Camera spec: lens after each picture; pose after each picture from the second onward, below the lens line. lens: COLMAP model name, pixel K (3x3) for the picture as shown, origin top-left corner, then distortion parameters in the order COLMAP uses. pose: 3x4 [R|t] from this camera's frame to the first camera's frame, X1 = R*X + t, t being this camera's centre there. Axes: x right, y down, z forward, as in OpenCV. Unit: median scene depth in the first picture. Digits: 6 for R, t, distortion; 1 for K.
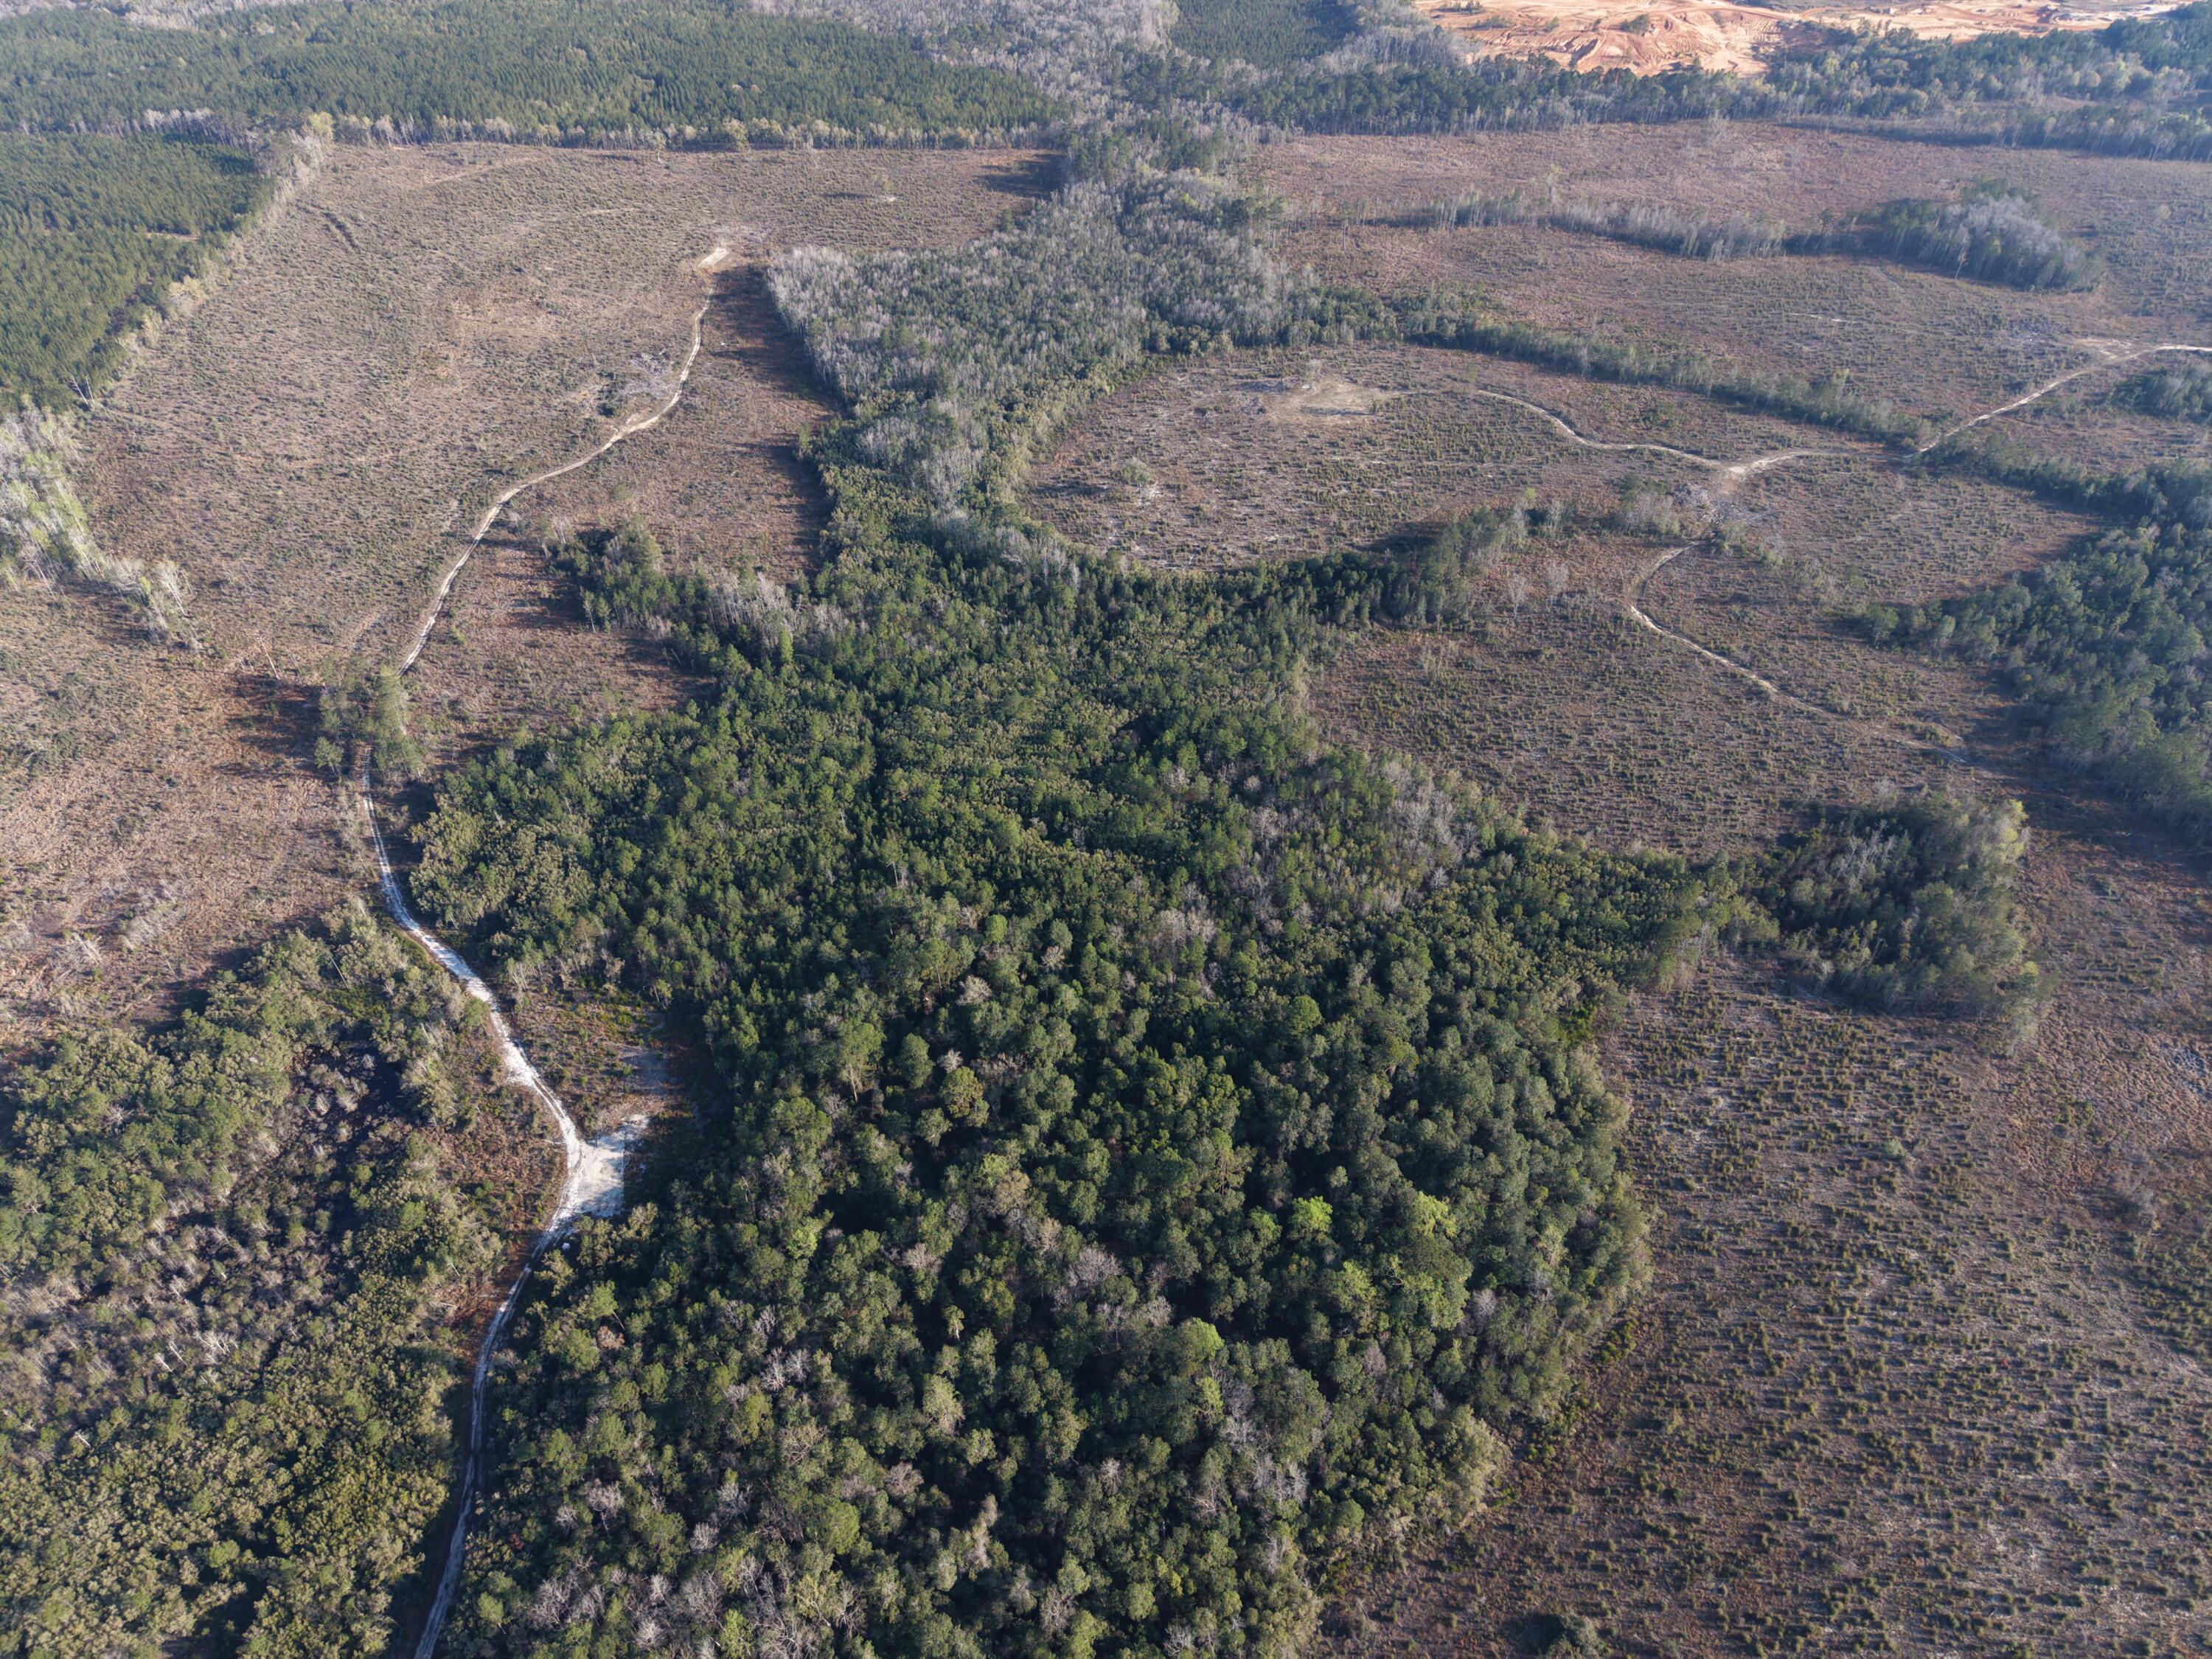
lens RADIAL K [[1470.0, 0, 1104.6], [0, 1470.0, 844.5], [0, 0, 1]] dist [0.030241, -0.033454]
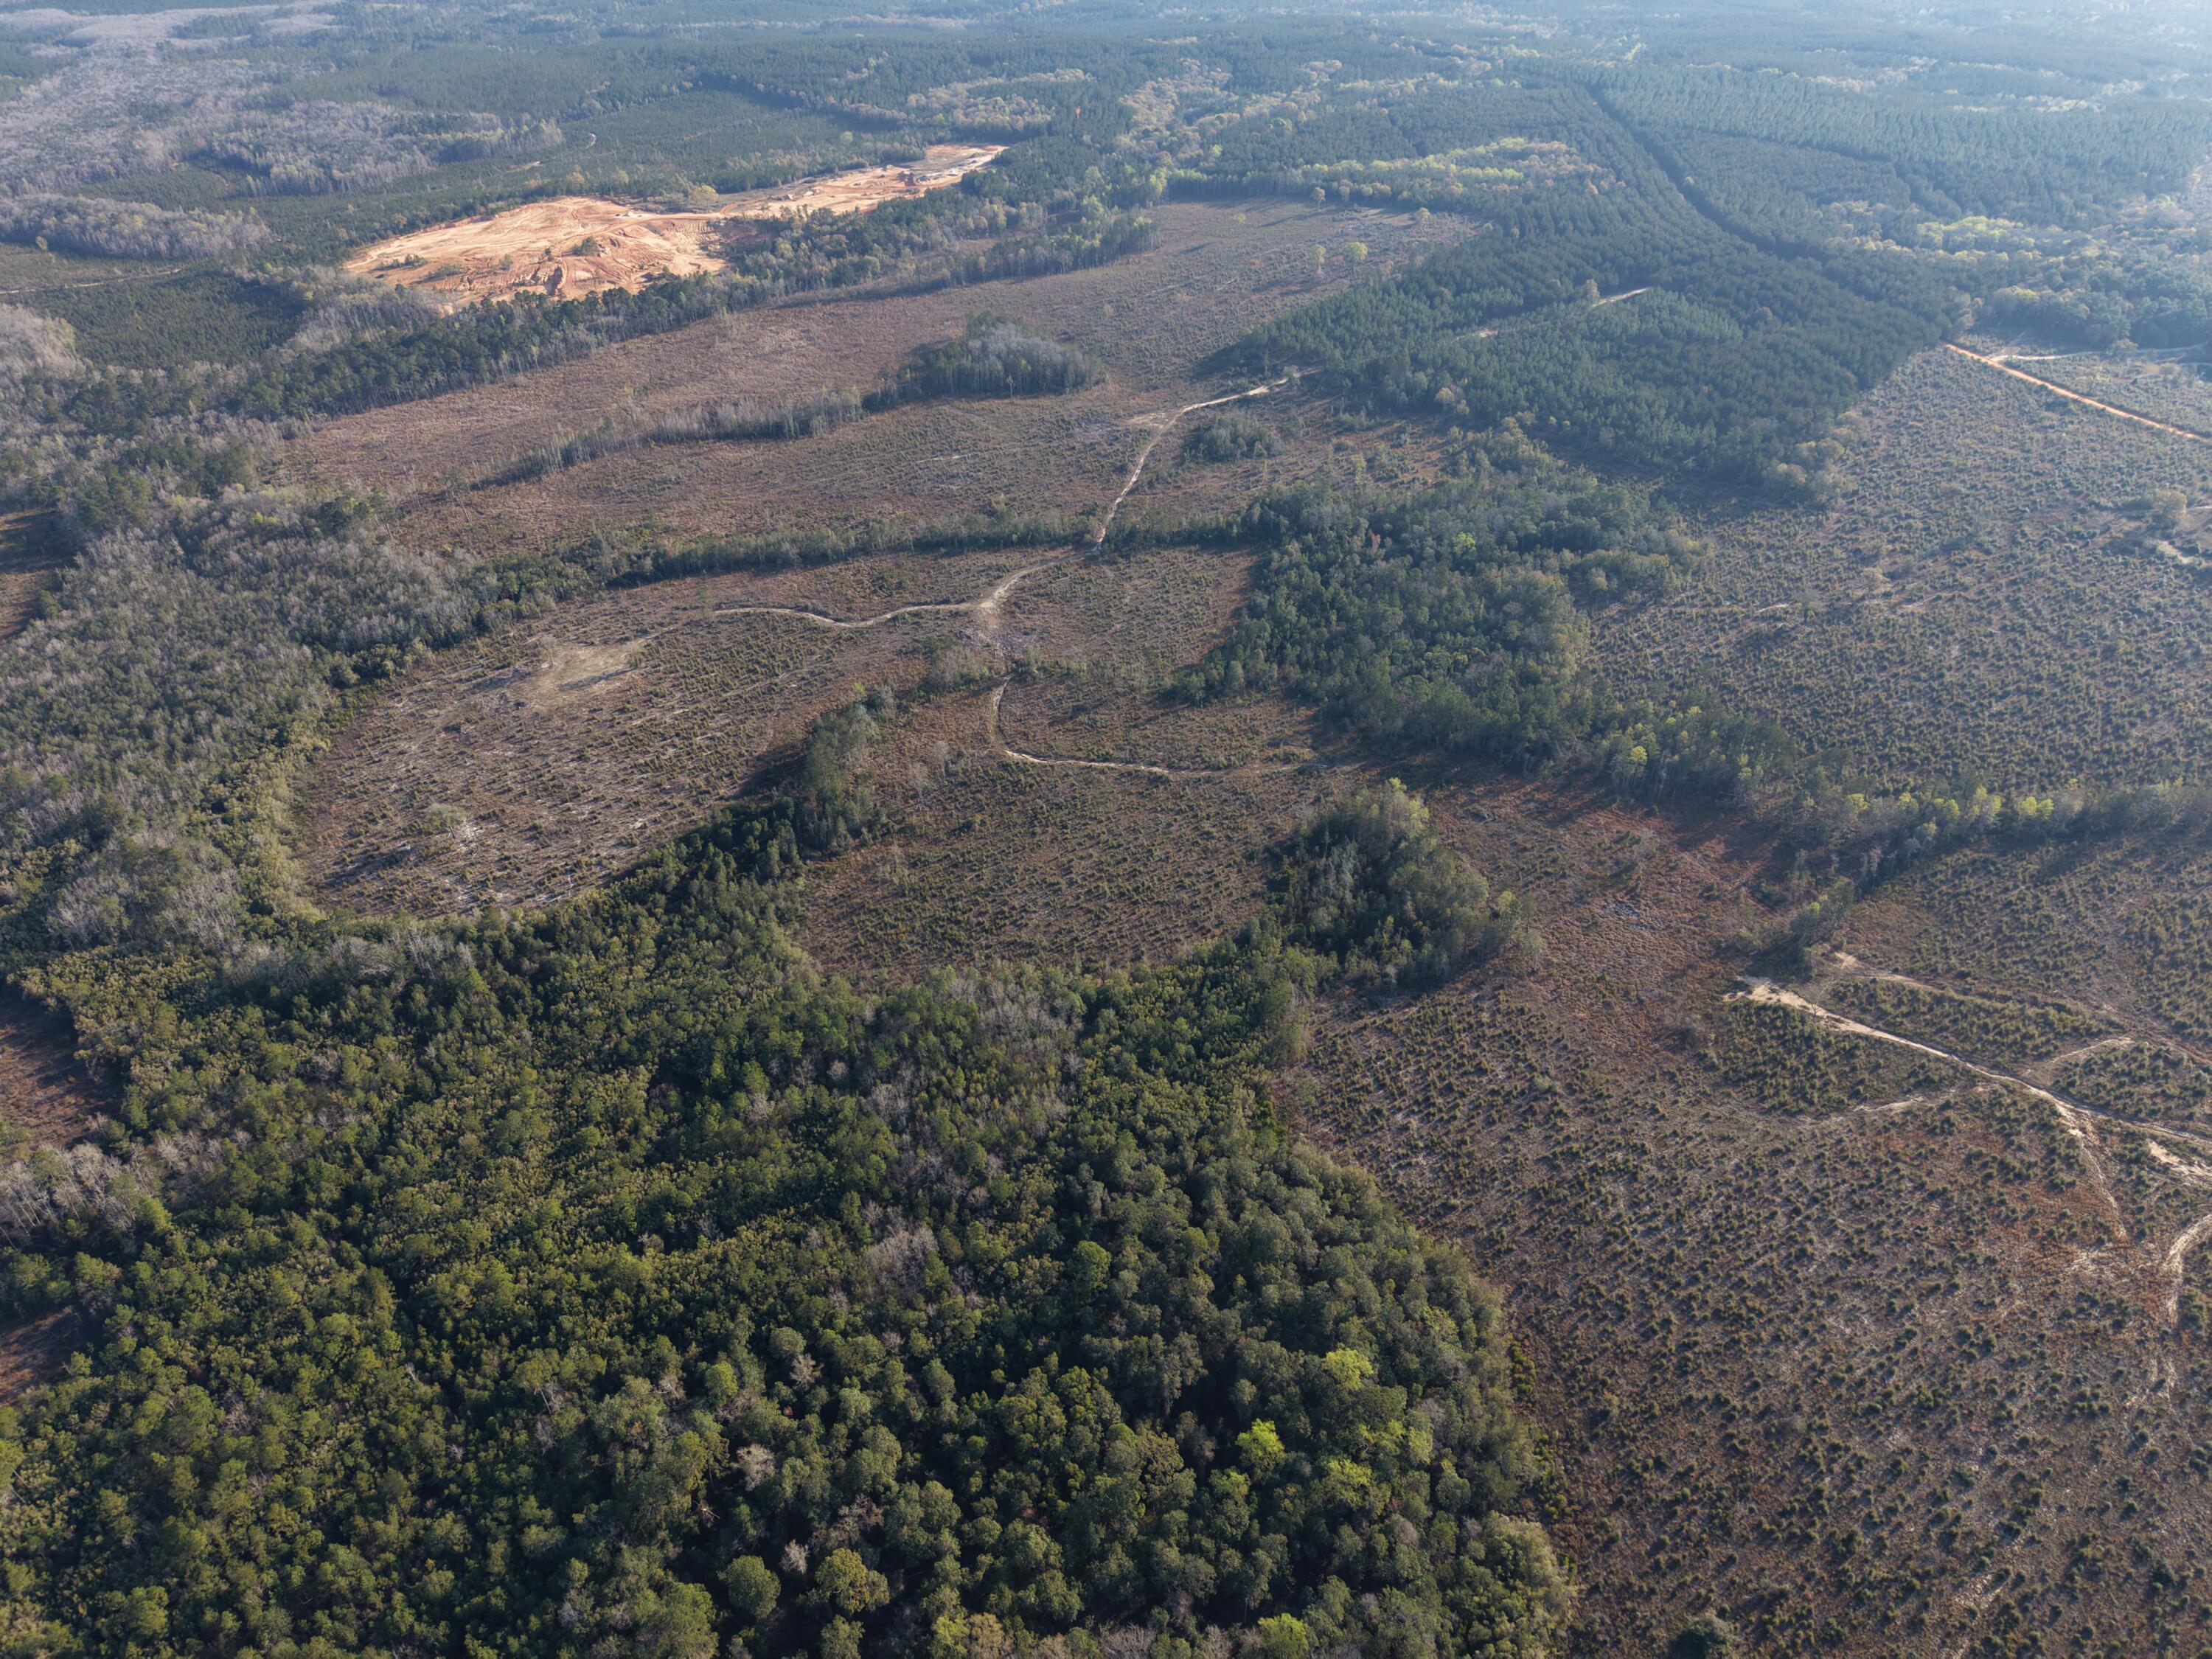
lens RADIAL K [[1470.0, 0, 1114.7], [0, 1470.0, 839.8], [0, 0, 1]] dist [0.030241, -0.033454]
pose [[0.741058, -0.393422, 0.544106, -0.193529], [0.453736, 0.890754, 0.026093, -0.105636], [-0.494930, 0.227544, 0.838610, 0.112217]]
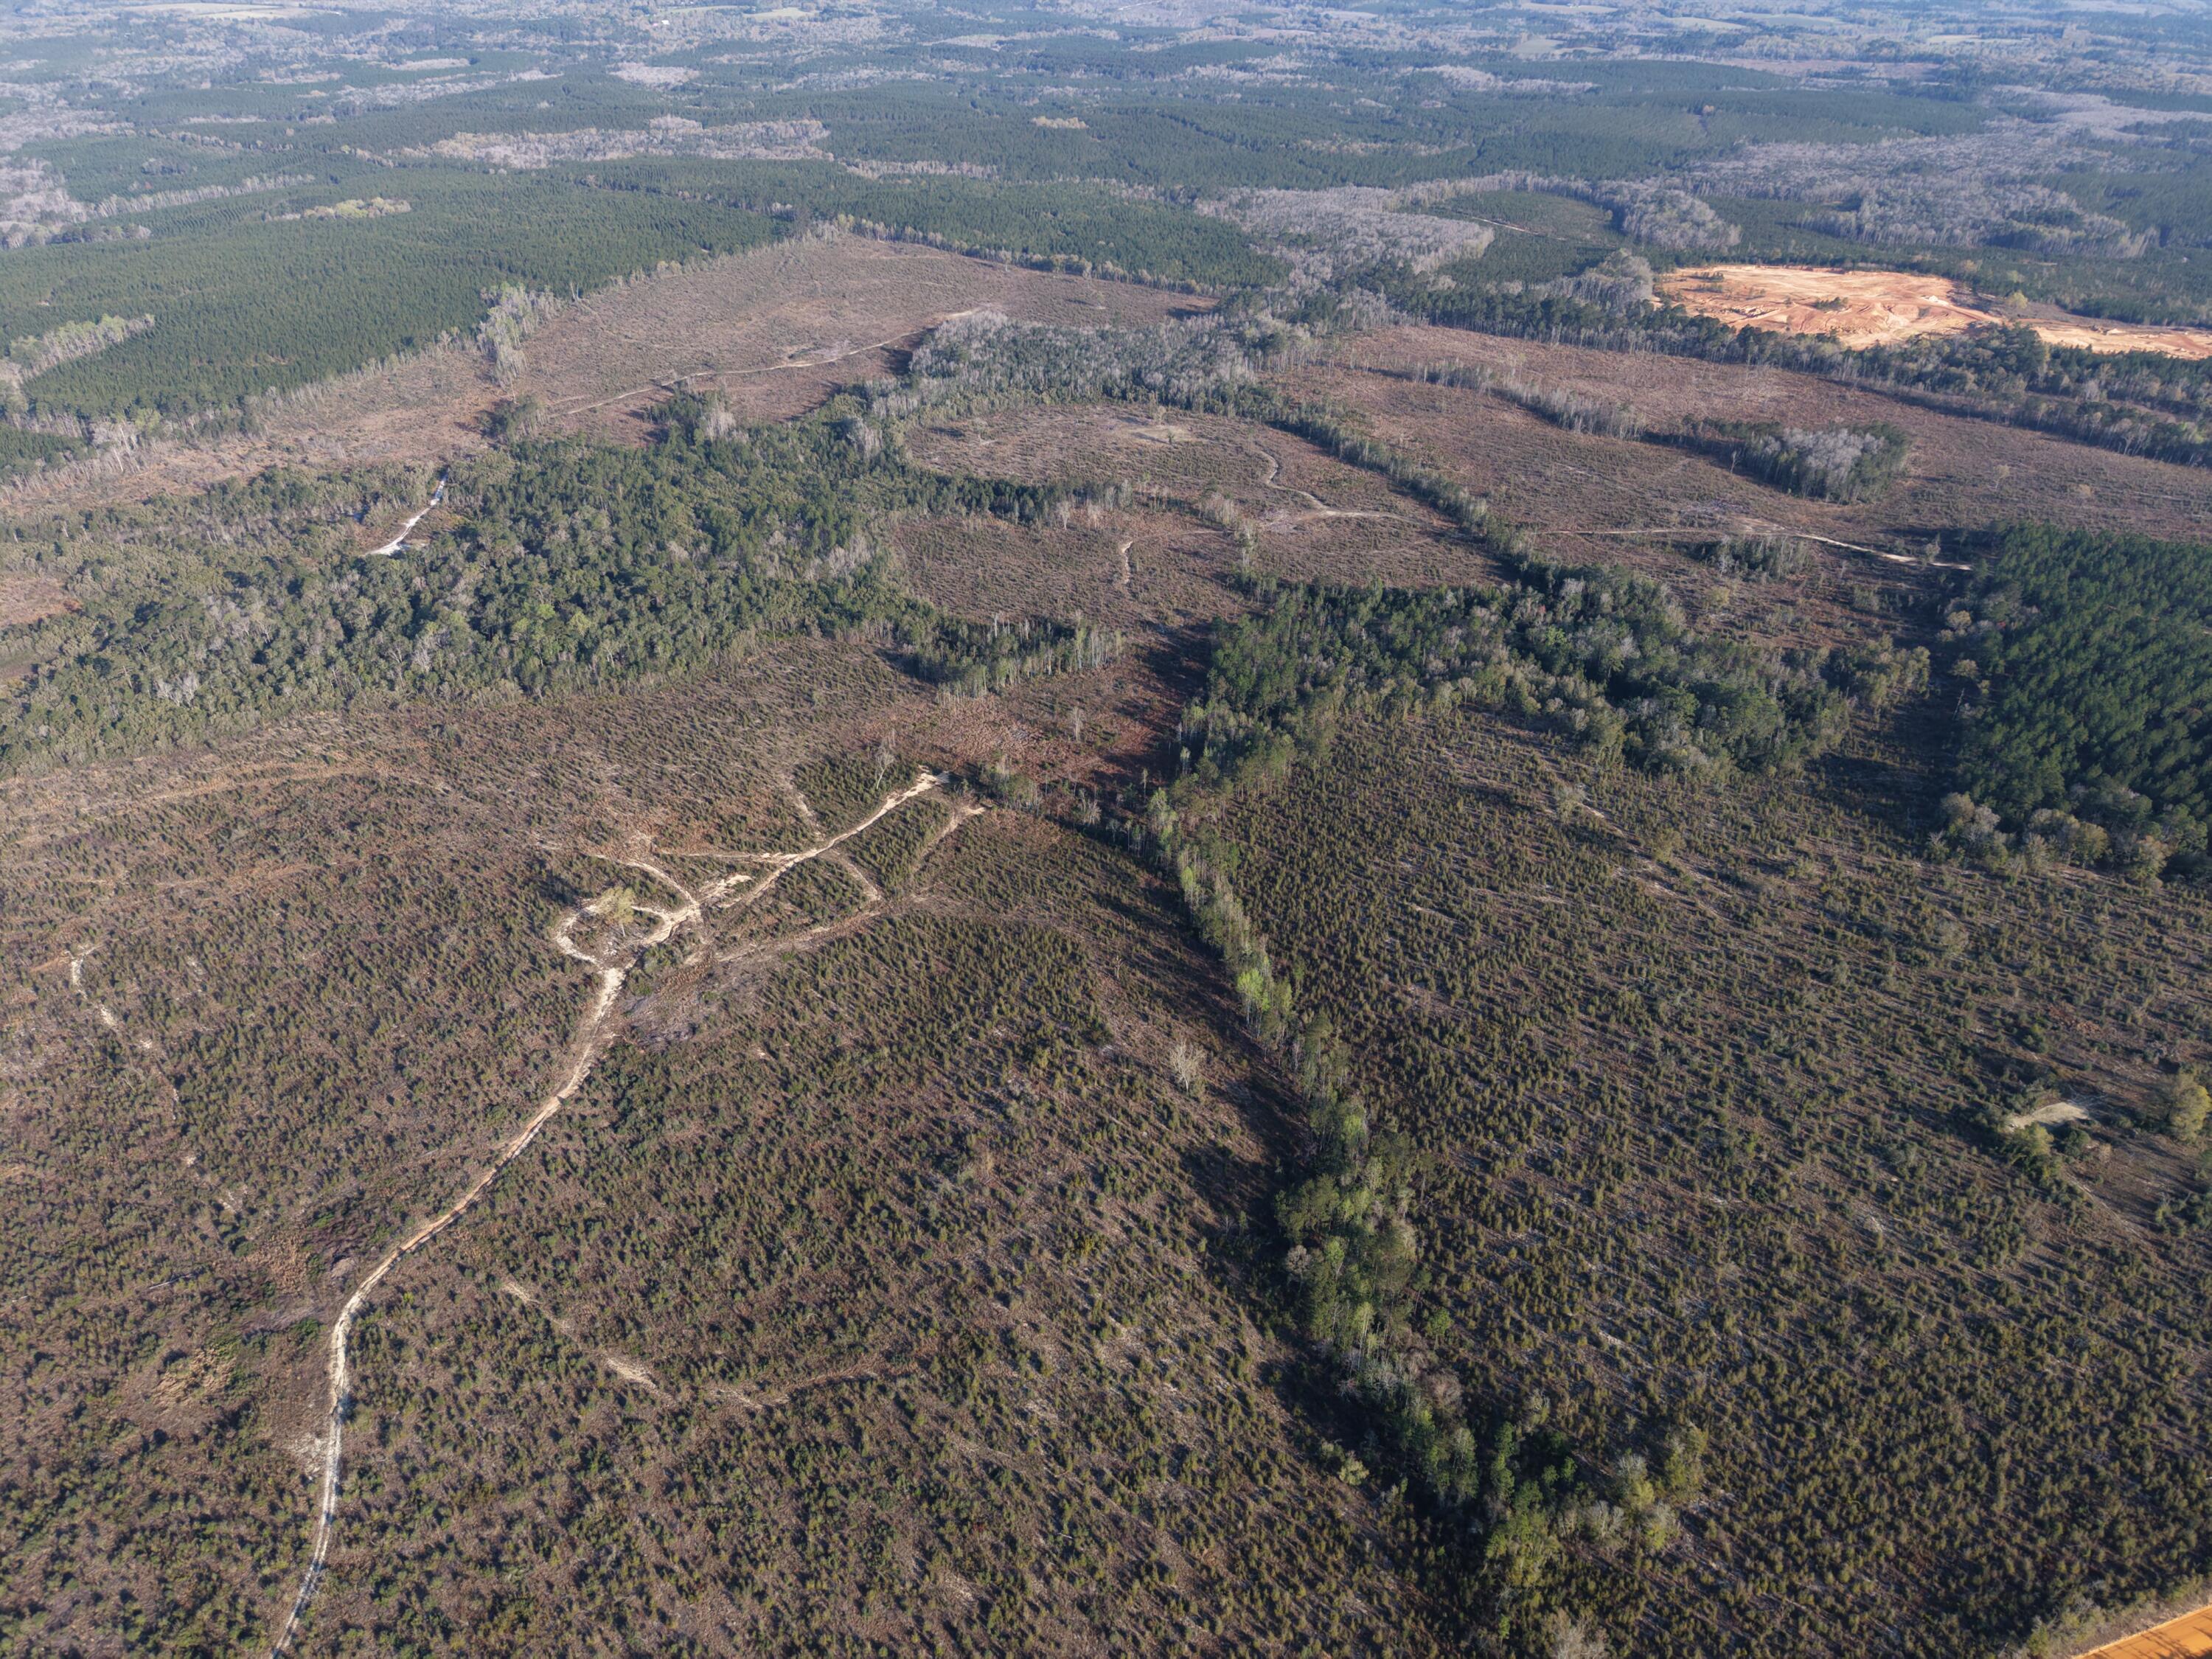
lens RADIAL K [[1470.0, 0, 1109.7], [0, 1470.0, 820.0], [0, 0, 1]] dist [0.030241, -0.033454]
pose [[0.819464, 0.310331, -0.481844, 1.255487], [-0.391294, 0.917226, -0.074730, 0.242497], [0.418769, 0.249781, 0.873065, -0.275709]]
